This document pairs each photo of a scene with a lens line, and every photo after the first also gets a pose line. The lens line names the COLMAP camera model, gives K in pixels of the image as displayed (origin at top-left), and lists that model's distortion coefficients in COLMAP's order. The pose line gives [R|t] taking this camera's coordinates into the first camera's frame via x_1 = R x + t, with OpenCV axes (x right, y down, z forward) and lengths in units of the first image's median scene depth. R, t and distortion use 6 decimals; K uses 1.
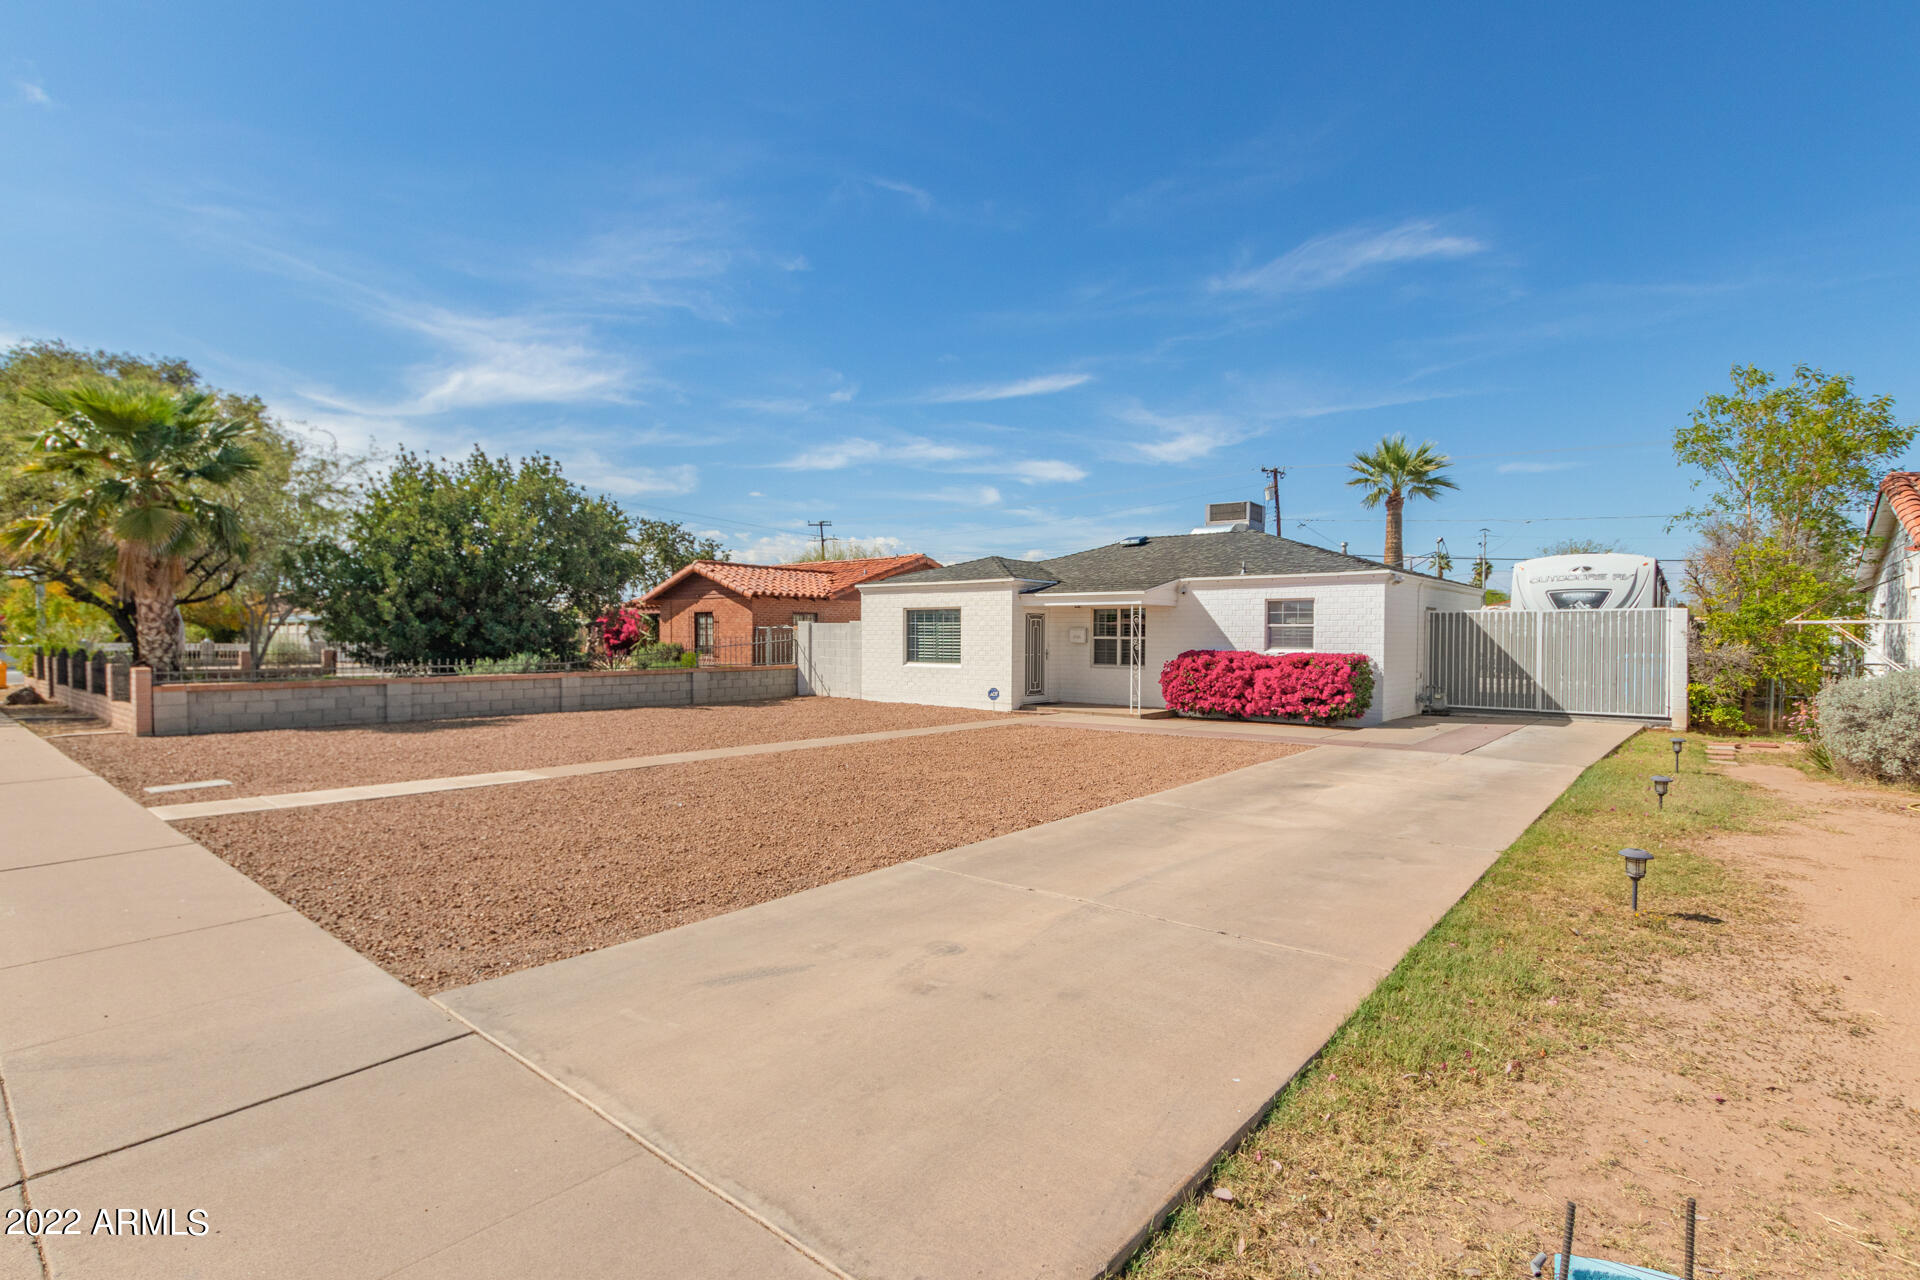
lens RADIAL K [[908.1, 0, 984.1], [0, 908.1, 644.8], [0, 0, 1]] dist [0.005622, 0.000274]
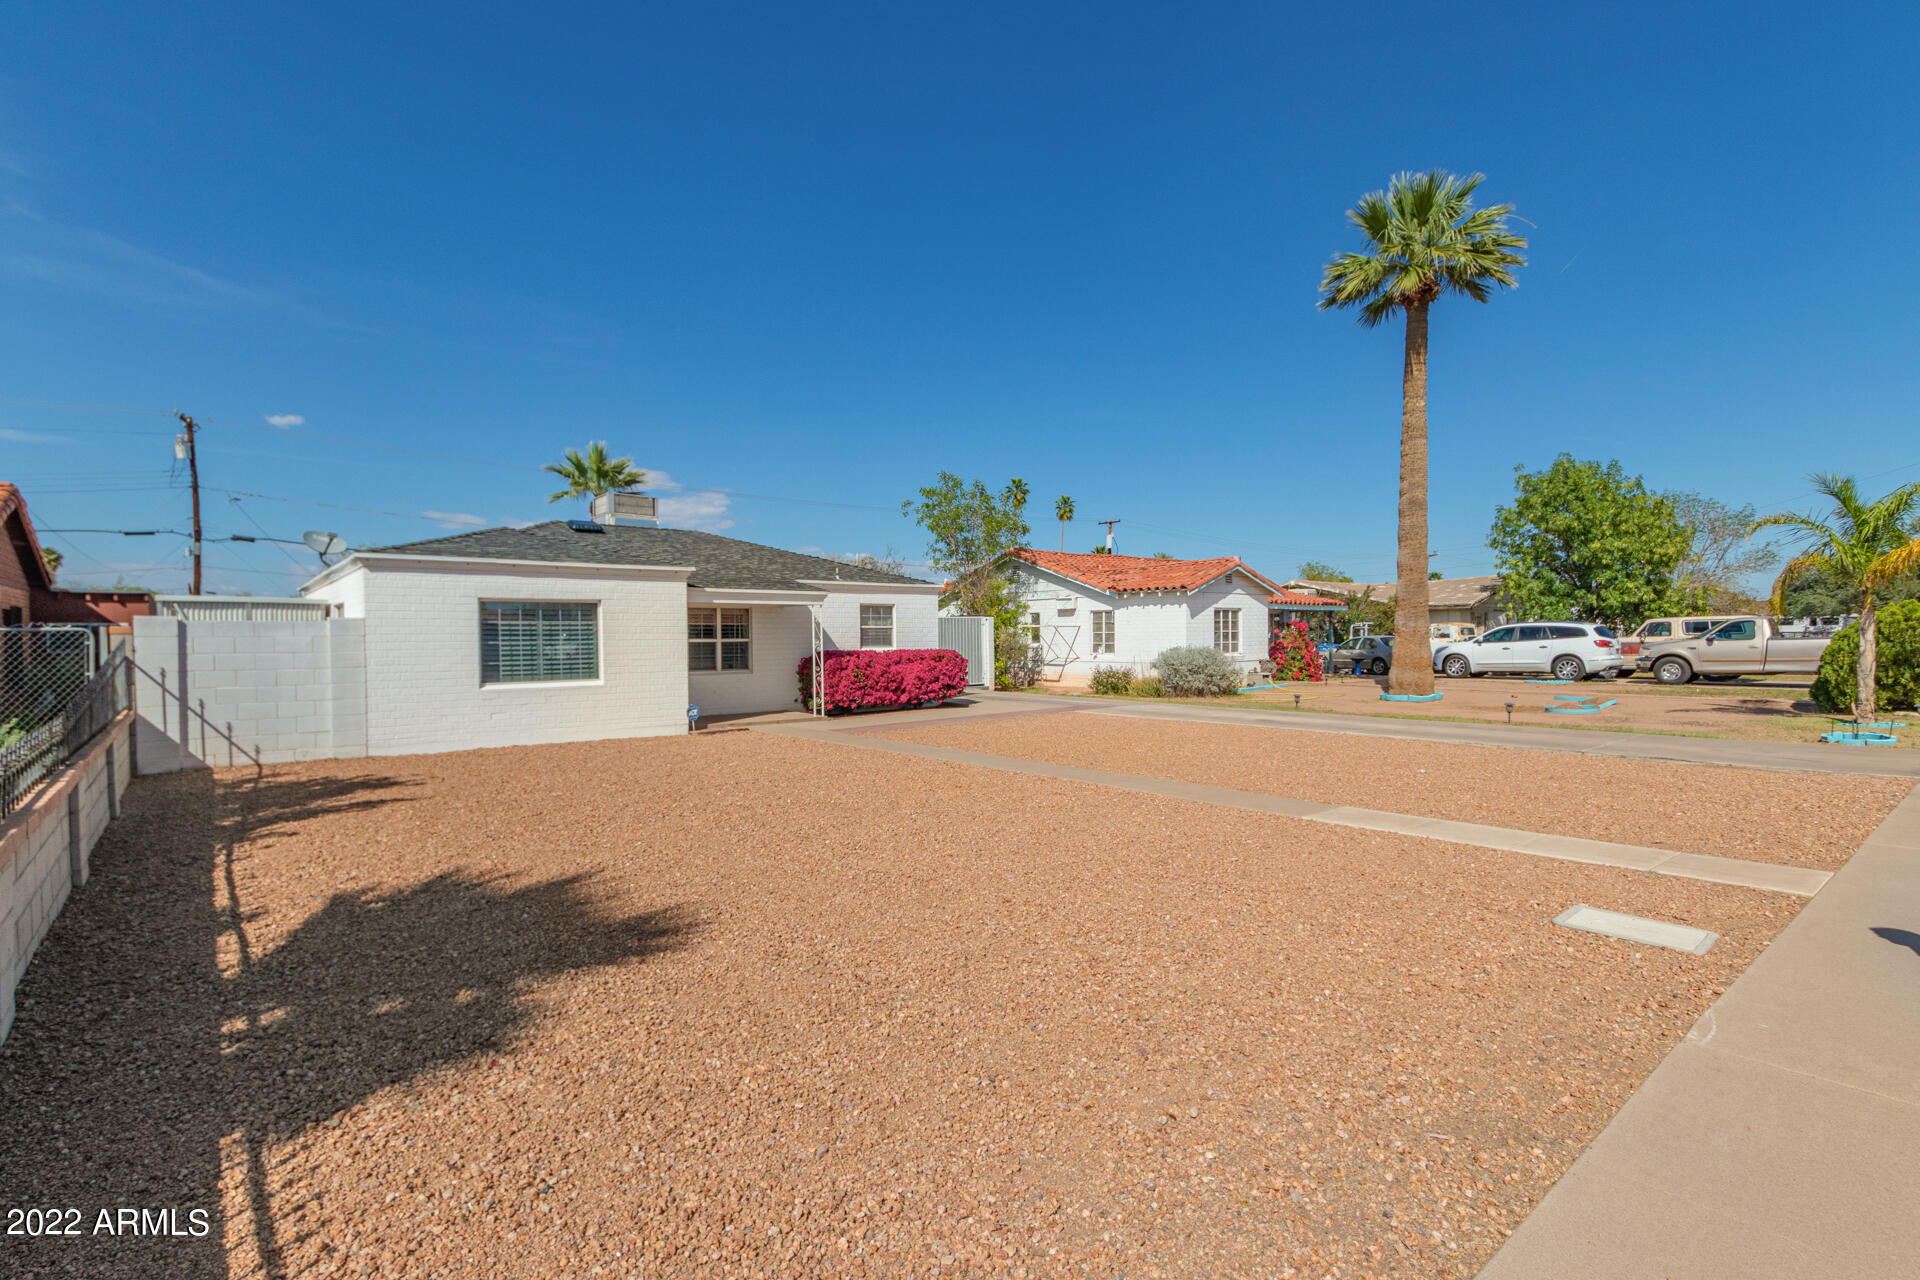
lens RADIAL K [[908.1, 0, 984.1], [0, 908.1, 644.8], [0, 0, 1]] dist [0.005622, 0.000274]
pose [[0.180200, -0.015430, 0.983509, -0.685611], [0.021251, 0.999705, 0.011791, -0.008213], [-0.983400, 0.018775, 0.180475, 0.576075]]
